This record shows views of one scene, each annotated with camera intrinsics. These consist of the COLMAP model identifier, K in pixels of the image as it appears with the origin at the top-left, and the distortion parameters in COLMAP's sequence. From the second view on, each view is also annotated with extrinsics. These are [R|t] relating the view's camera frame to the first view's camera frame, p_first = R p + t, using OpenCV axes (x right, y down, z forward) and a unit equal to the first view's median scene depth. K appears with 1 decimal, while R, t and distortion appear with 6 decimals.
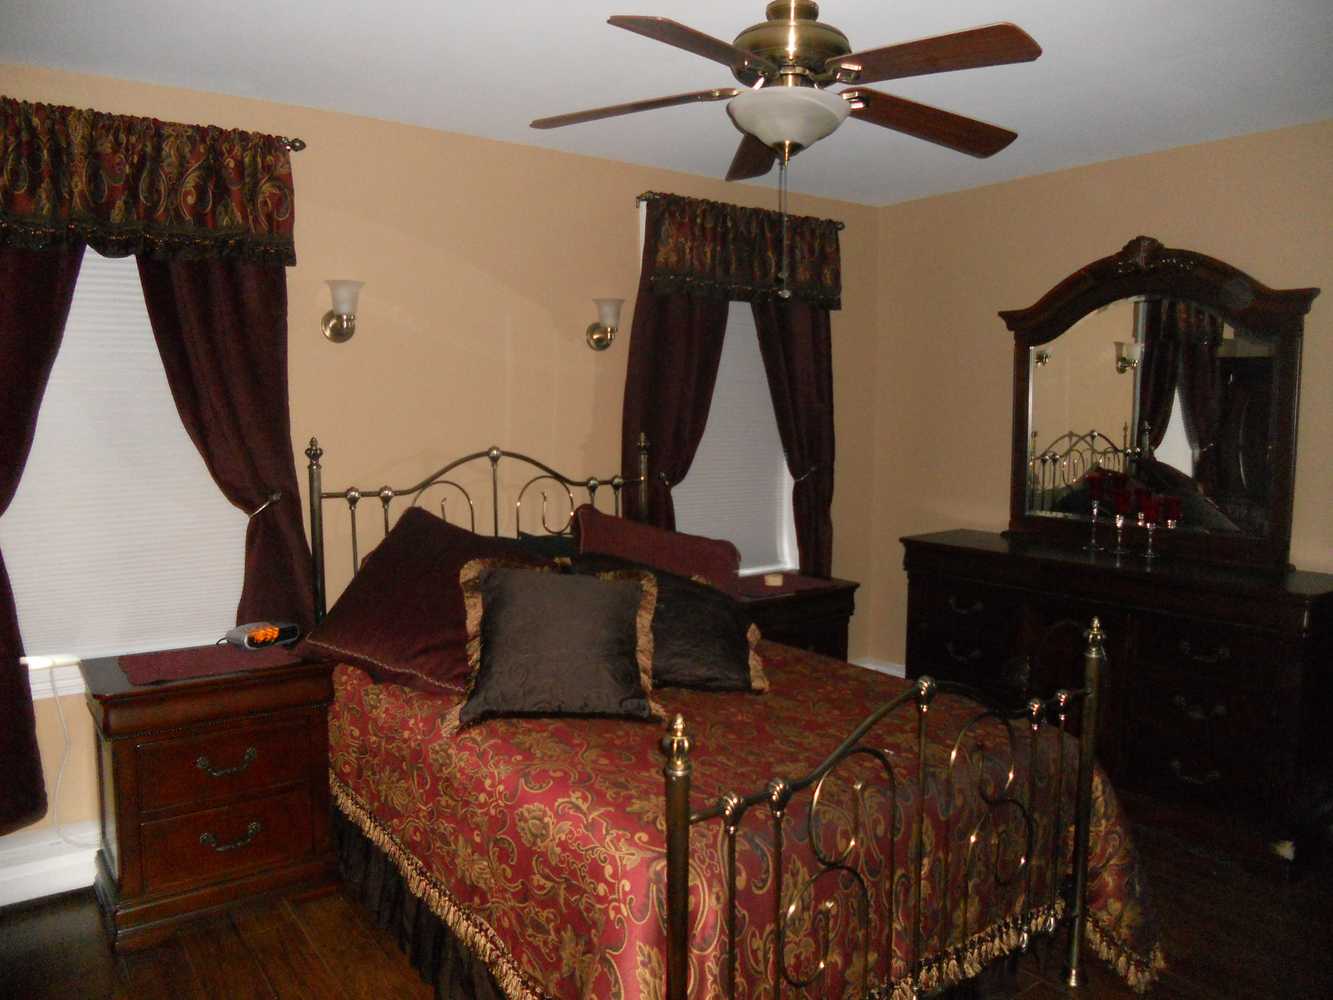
lens RADIAL K [[1047.0, 0, 671.0], [0, 1047.0, 497.7], [0, 0, 1]] dist [-0.069937, 0.011769]
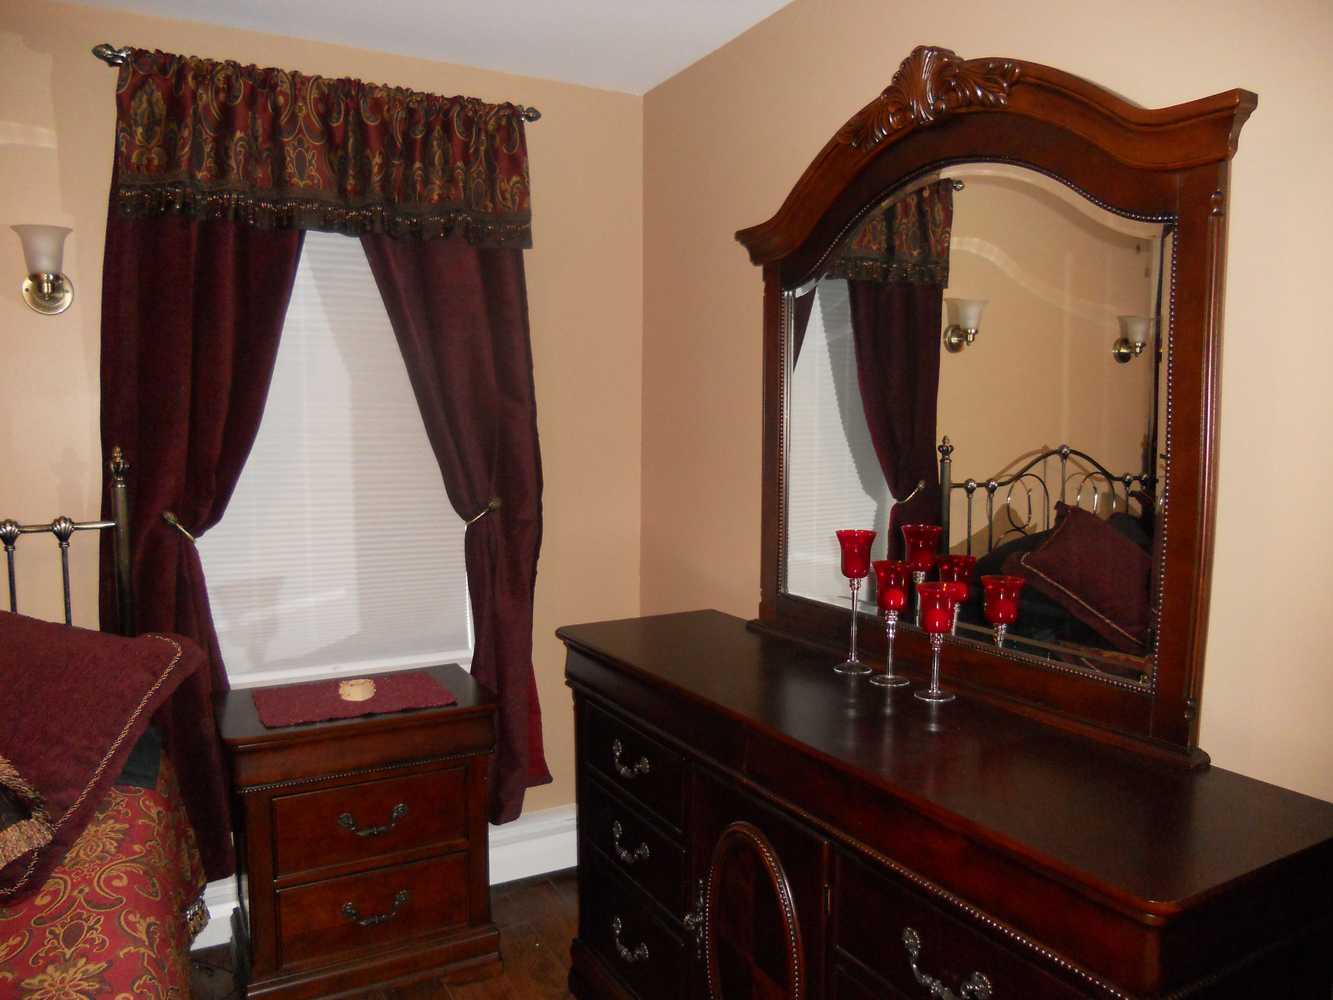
lens RADIAL K [[1047.0, 0, 663.4], [0, 1047.0, 502.4], [0, 0, 1]] dist [-0.069937, 0.011769]
pose [[0.985966, 0.013044, -0.166434, 0.373062], [-0.015233, 0.999813, -0.011888, -0.025707], [0.166248, 0.014257, 0.985981, 0.440653]]
